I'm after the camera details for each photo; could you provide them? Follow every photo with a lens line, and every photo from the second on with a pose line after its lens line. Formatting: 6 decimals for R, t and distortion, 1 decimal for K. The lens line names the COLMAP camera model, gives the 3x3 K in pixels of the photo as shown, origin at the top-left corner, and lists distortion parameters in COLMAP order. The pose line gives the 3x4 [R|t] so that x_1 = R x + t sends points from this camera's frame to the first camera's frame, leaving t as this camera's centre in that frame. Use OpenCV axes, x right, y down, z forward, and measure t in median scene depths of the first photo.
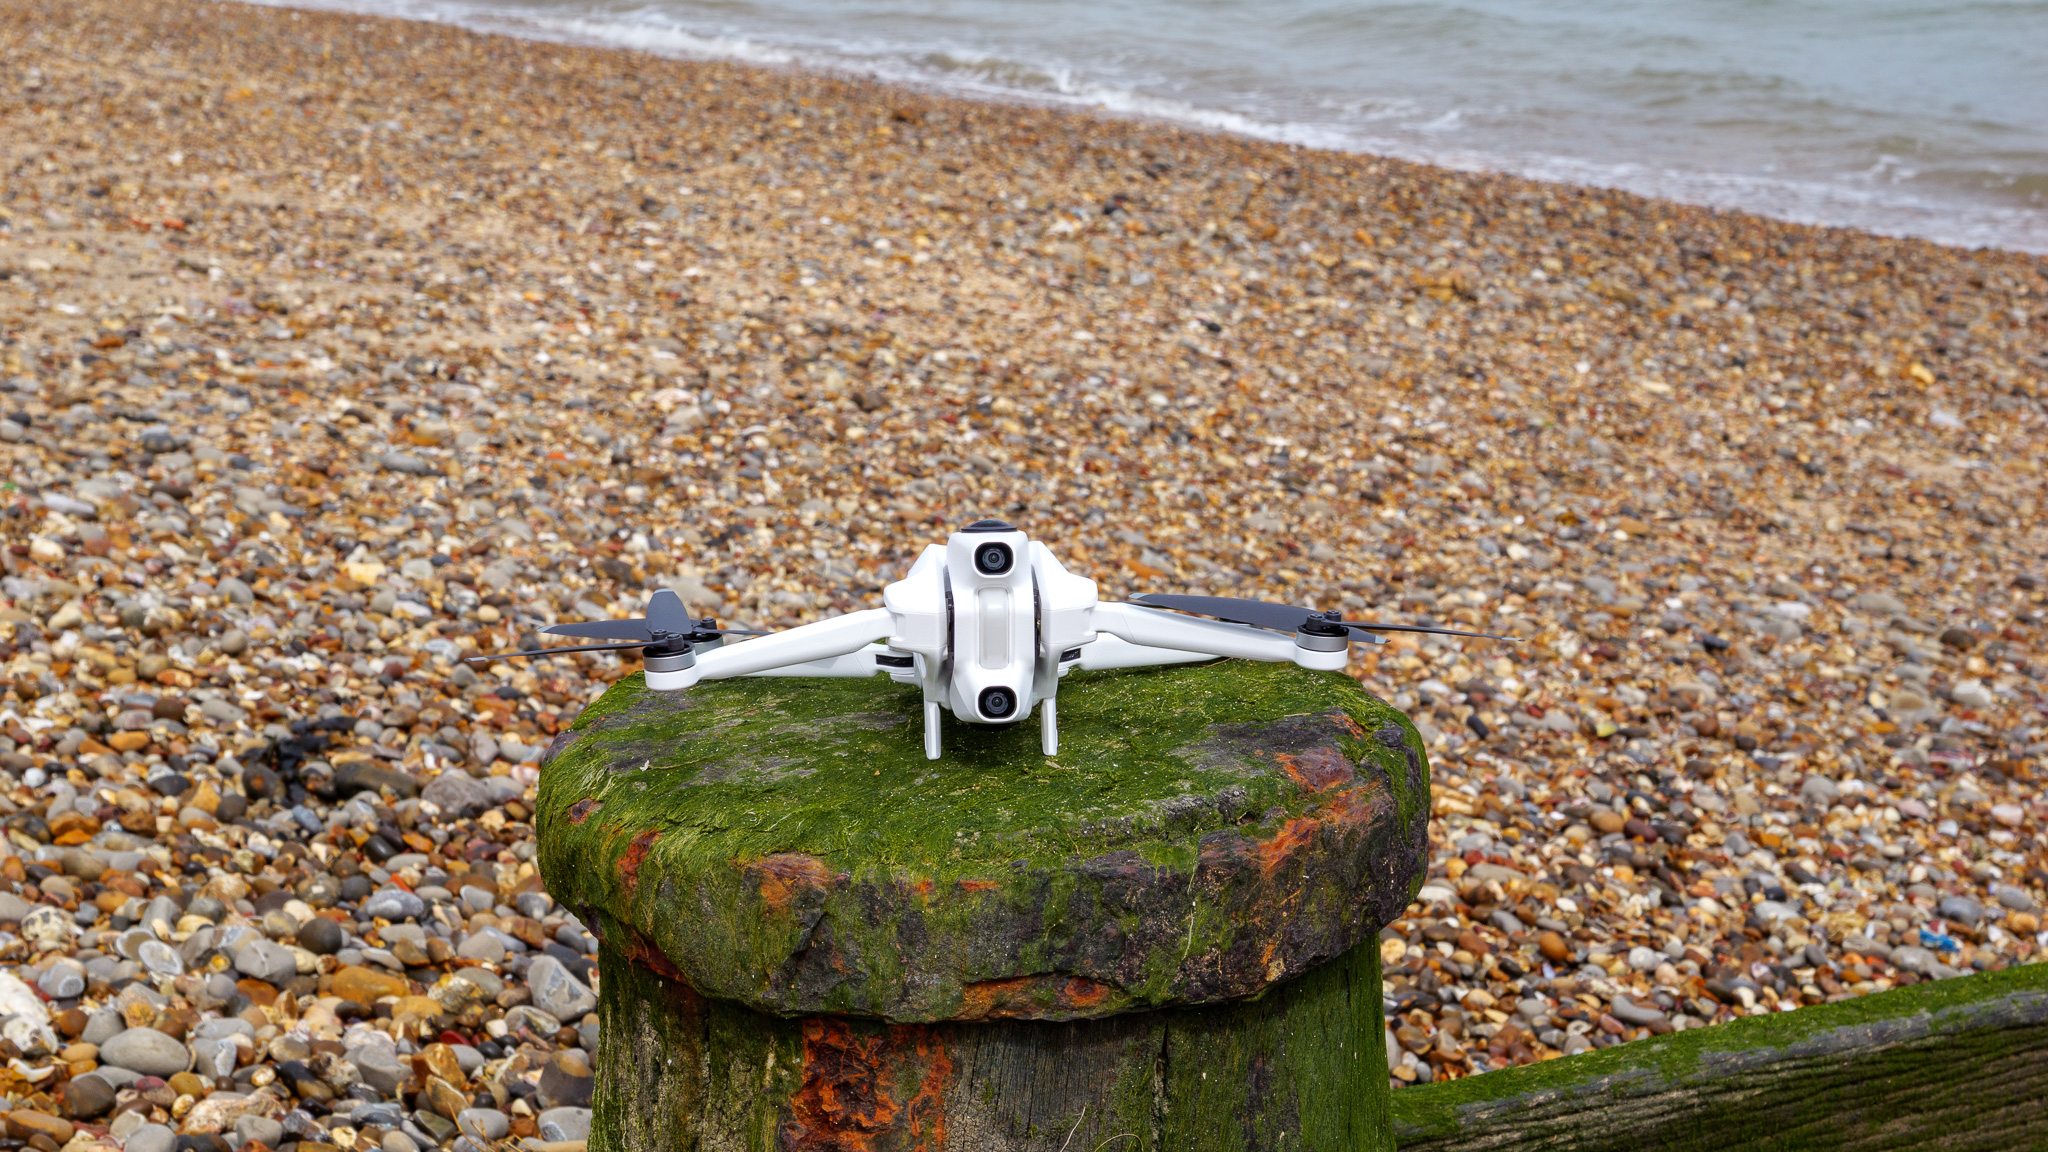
lens RADIAL K [[3702.0, 0, 1013.0], [0, 3702.0, 625.6], [0, 0, 1]] dist [0.055822, 0.000000]
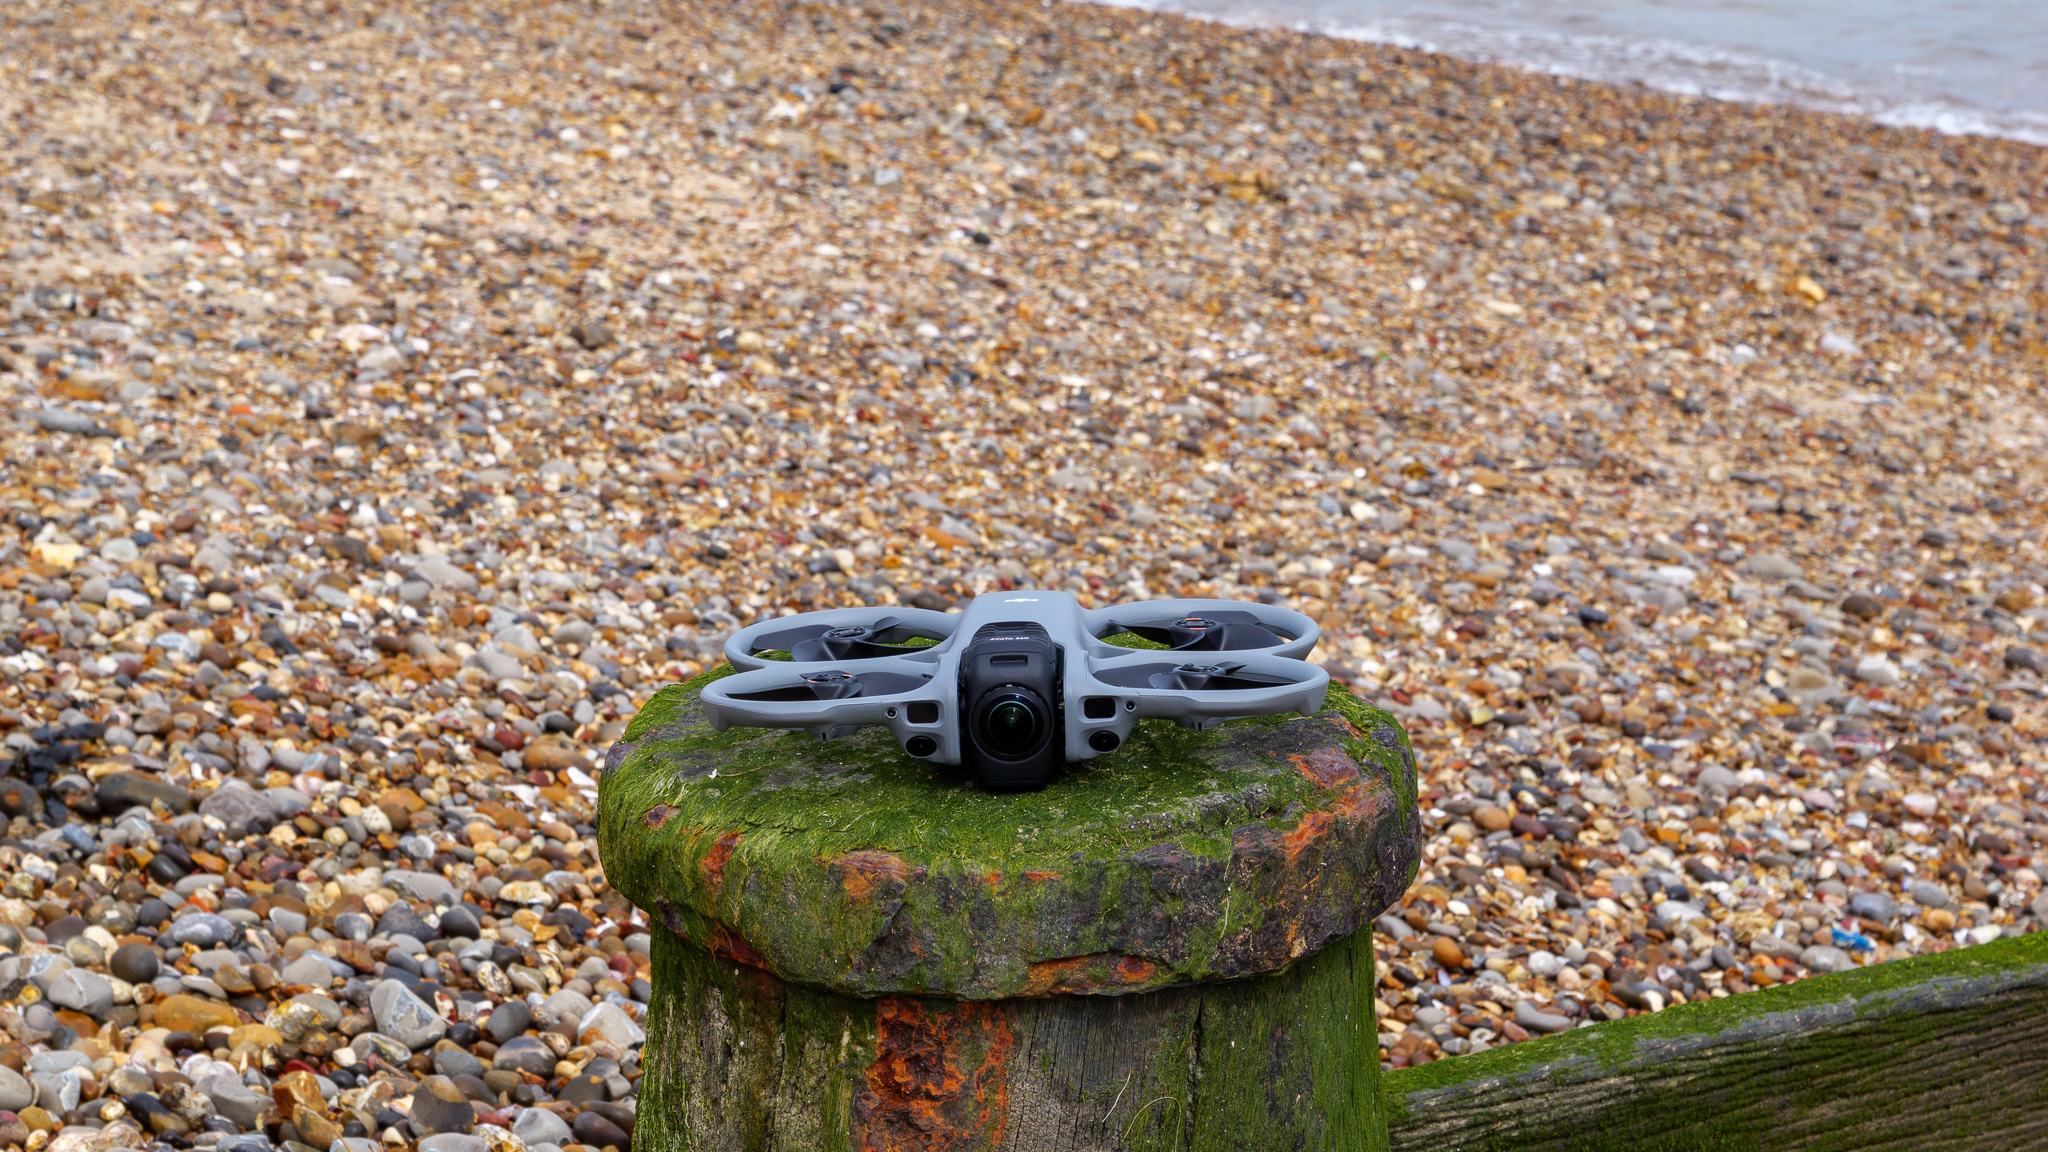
lens RADIAL K [[5076.5, 0, 1025.7], [0, 5076.5, 572.8], [0, 0, 1]] dist [0.092650, 0.000000]
pose [[0.995781, -0.011416, 0.091051, -0.055728], [0.011339, 0.999935, 0.001362, -0.008744], [-0.091061, -0.000324, 0.995845, -0.194739]]
